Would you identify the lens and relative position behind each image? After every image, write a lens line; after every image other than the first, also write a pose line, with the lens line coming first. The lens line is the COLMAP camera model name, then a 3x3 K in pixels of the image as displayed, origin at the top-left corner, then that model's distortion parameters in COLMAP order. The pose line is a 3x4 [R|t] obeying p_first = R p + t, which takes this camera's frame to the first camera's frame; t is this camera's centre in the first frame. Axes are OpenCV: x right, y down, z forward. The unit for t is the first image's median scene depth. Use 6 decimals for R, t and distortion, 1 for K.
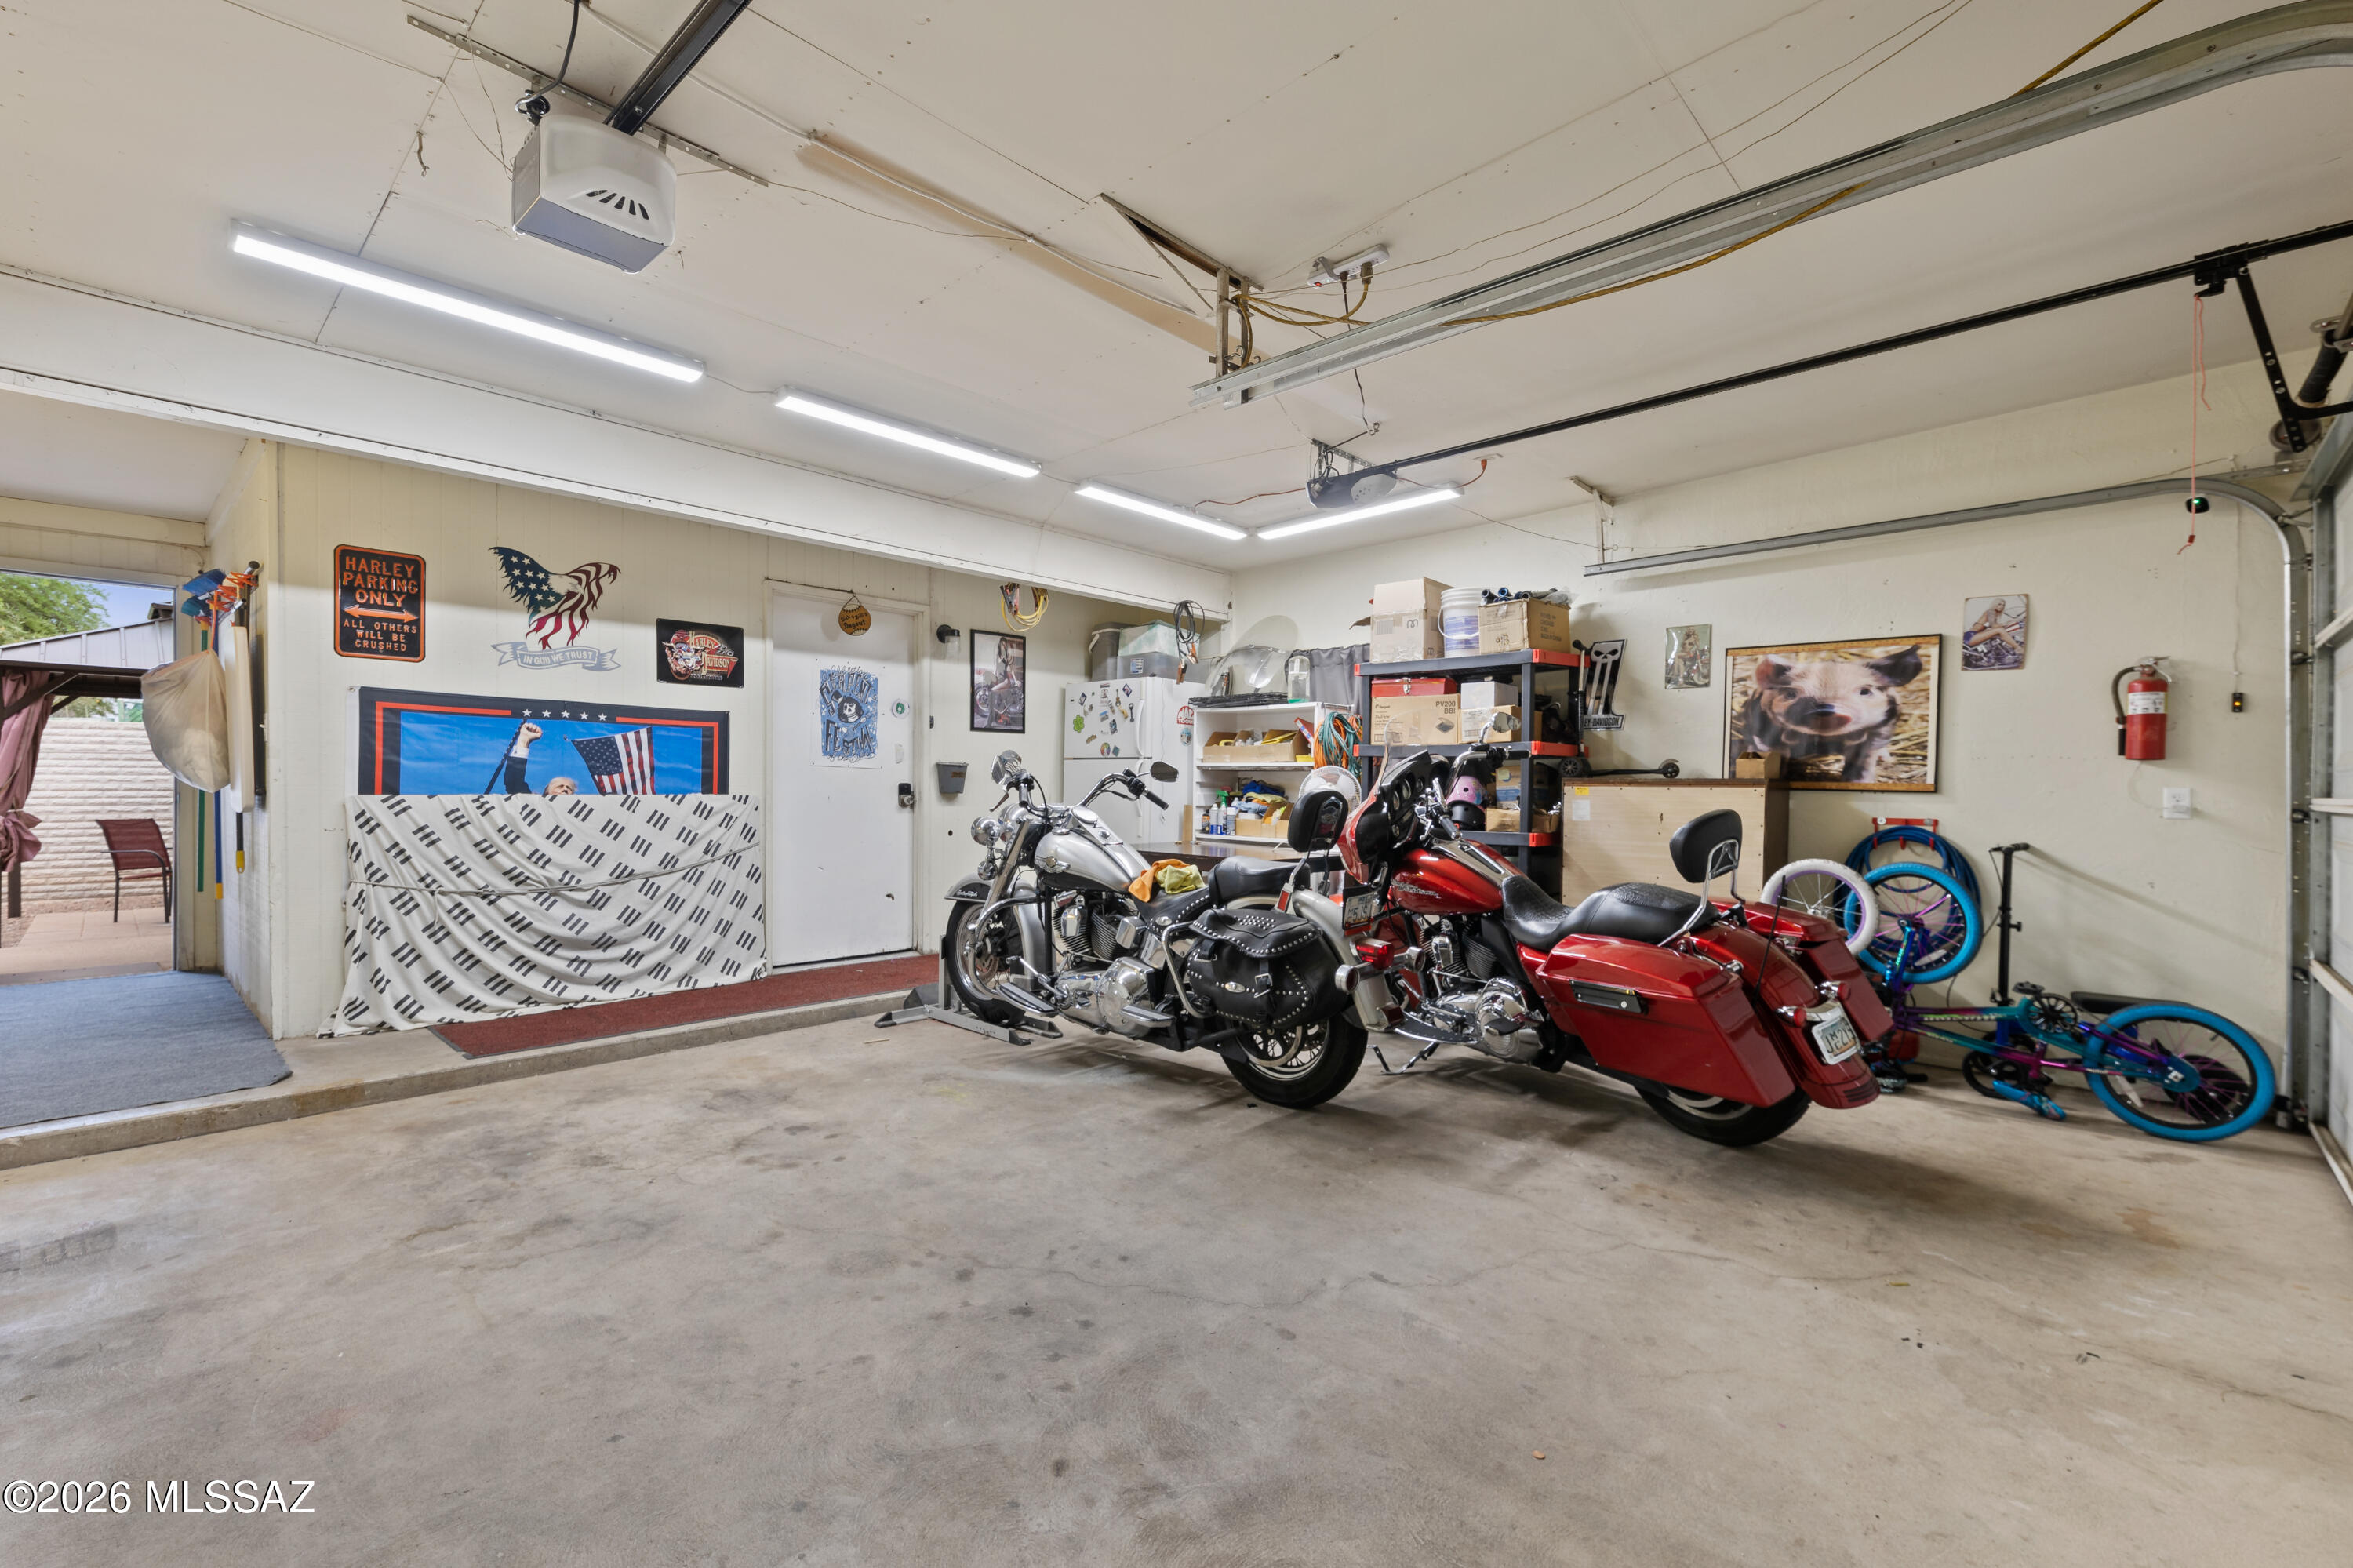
lens RADIAL K [[1031.3, 0, 1212.3], [0, 1031.3, 790.2], [0, 0, 1]] dist [0.002133, -0.000938]
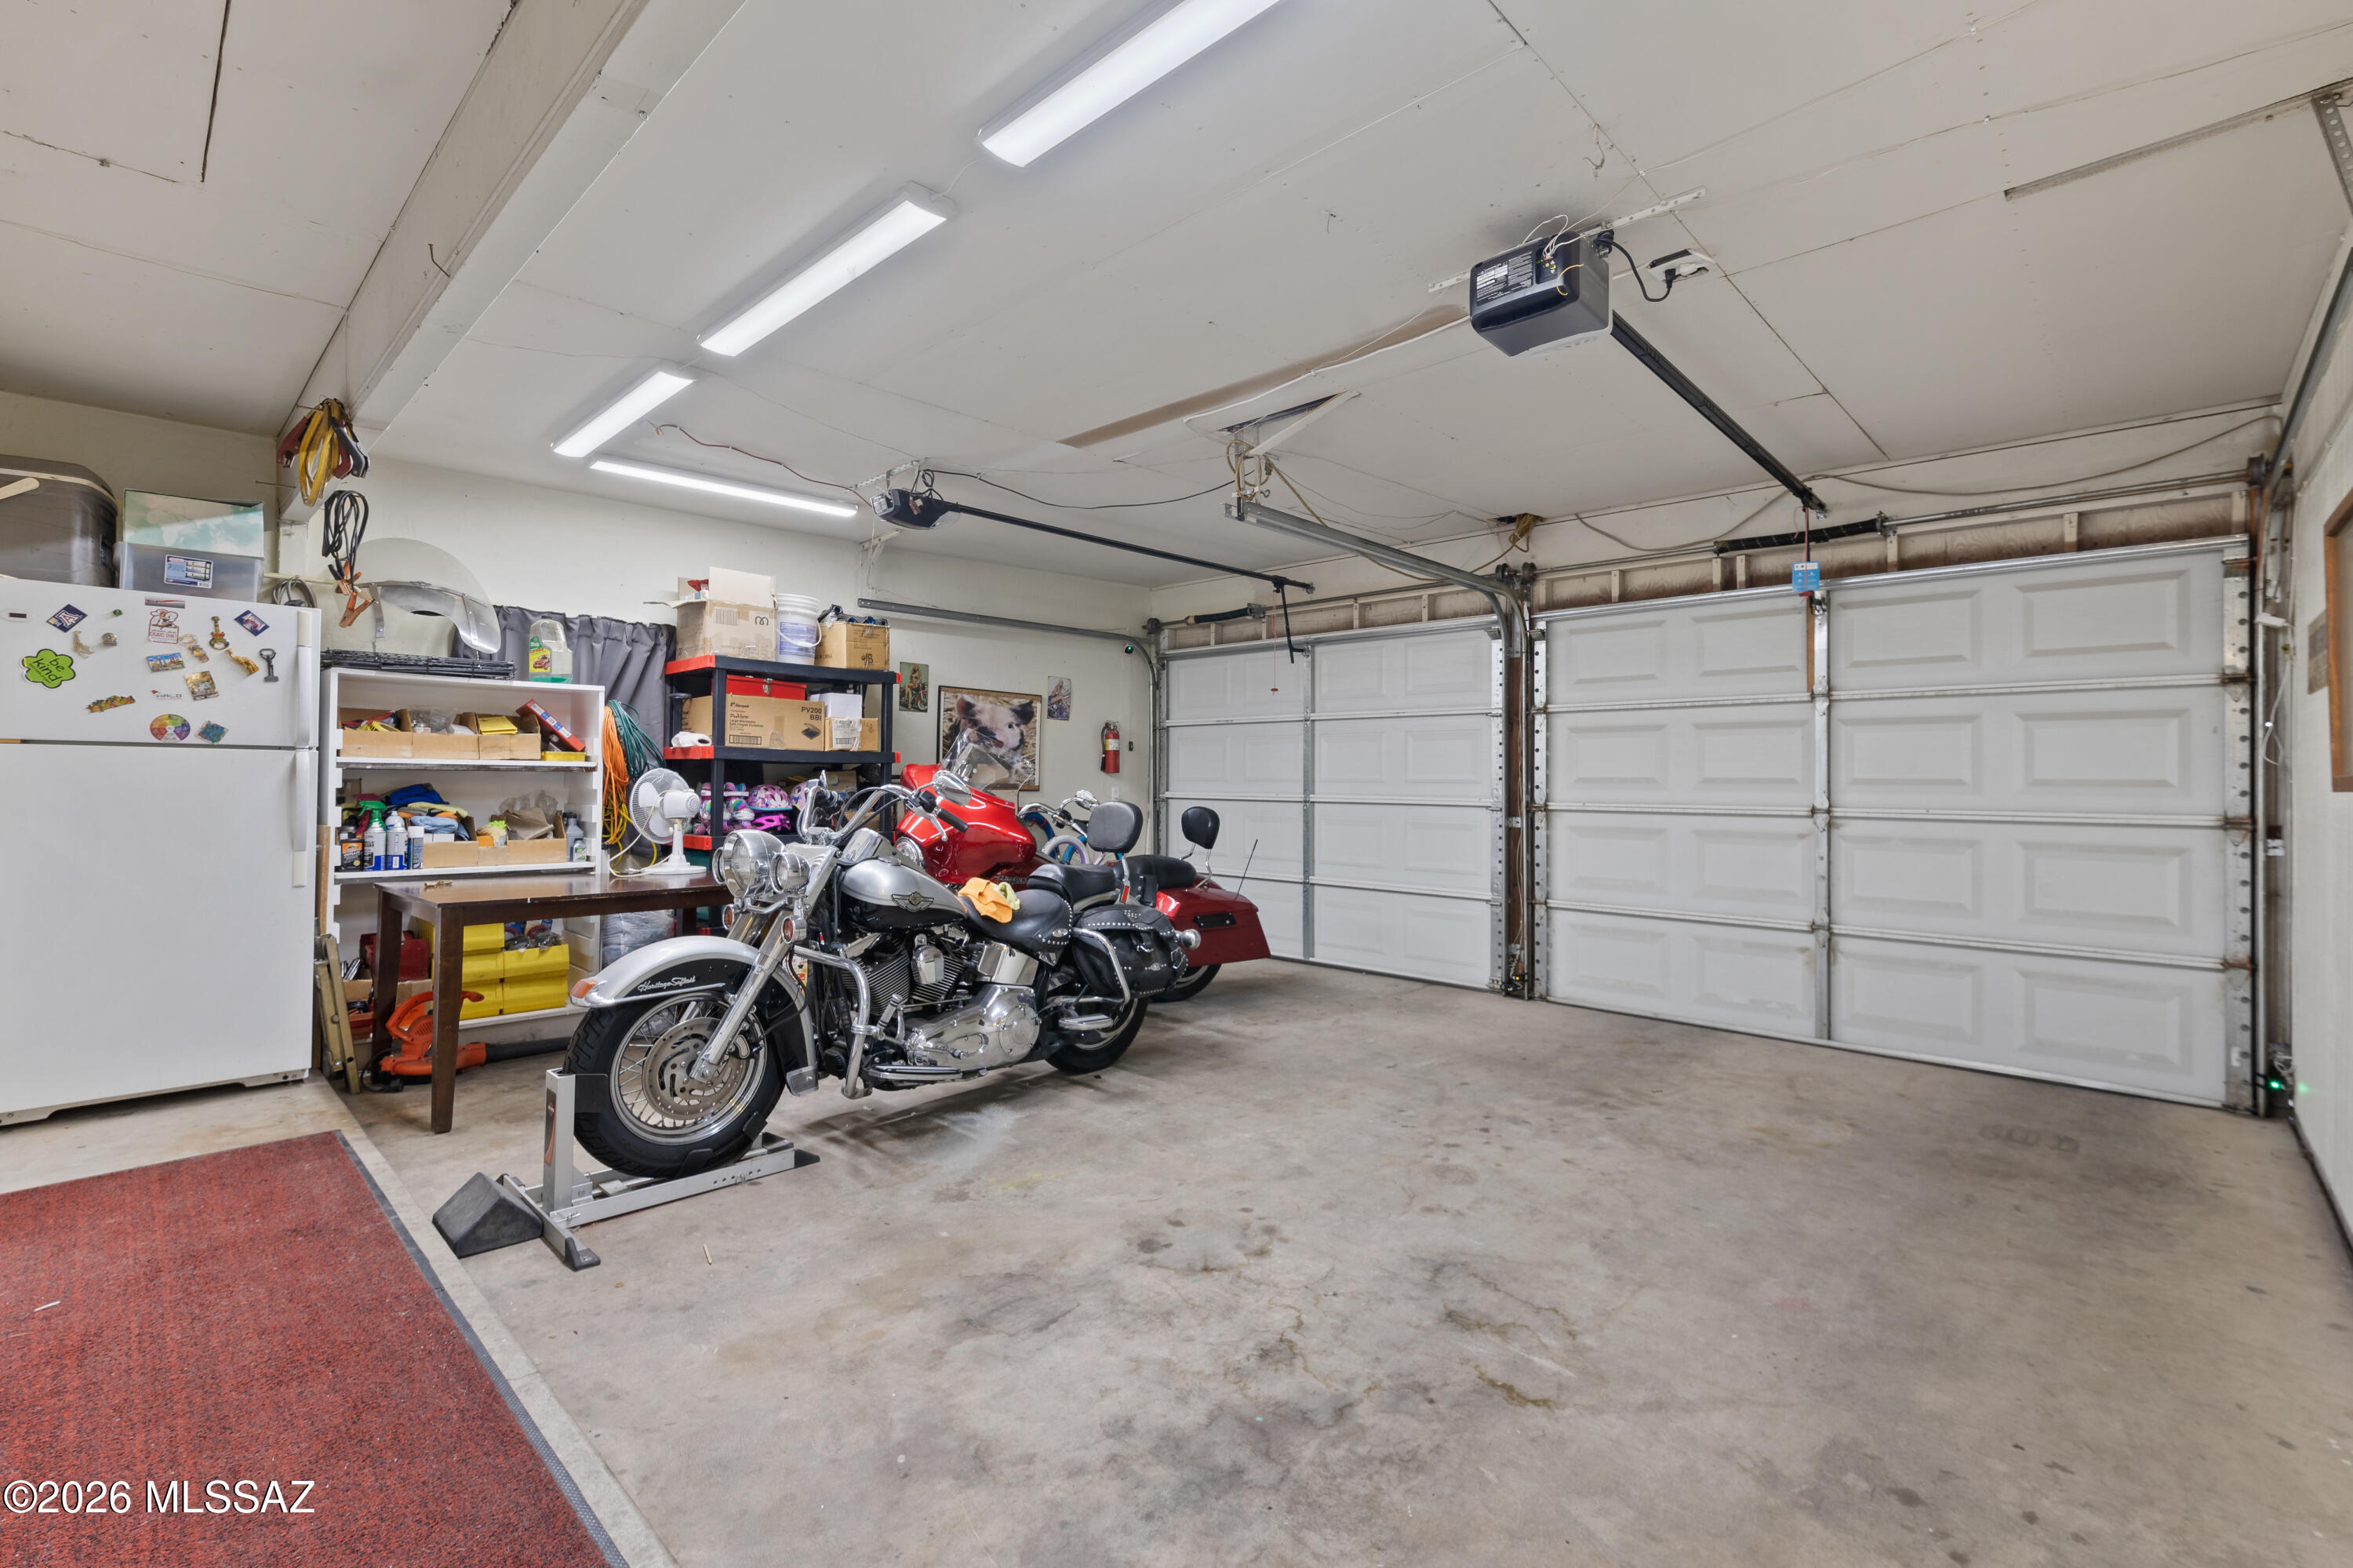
lens RADIAL K [[1018.8, 0, 1178.6], [0, 1018.8, 768.8], [0, 0, 1]] dist [-0.000897, 0.000147]
pose [[0.015208, 0.000983, 0.999884, -1.118137], [-0.005727, 0.999983, -0.000896, -0.039718], [-0.999868, -0.005712, 0.015213, 0.905307]]
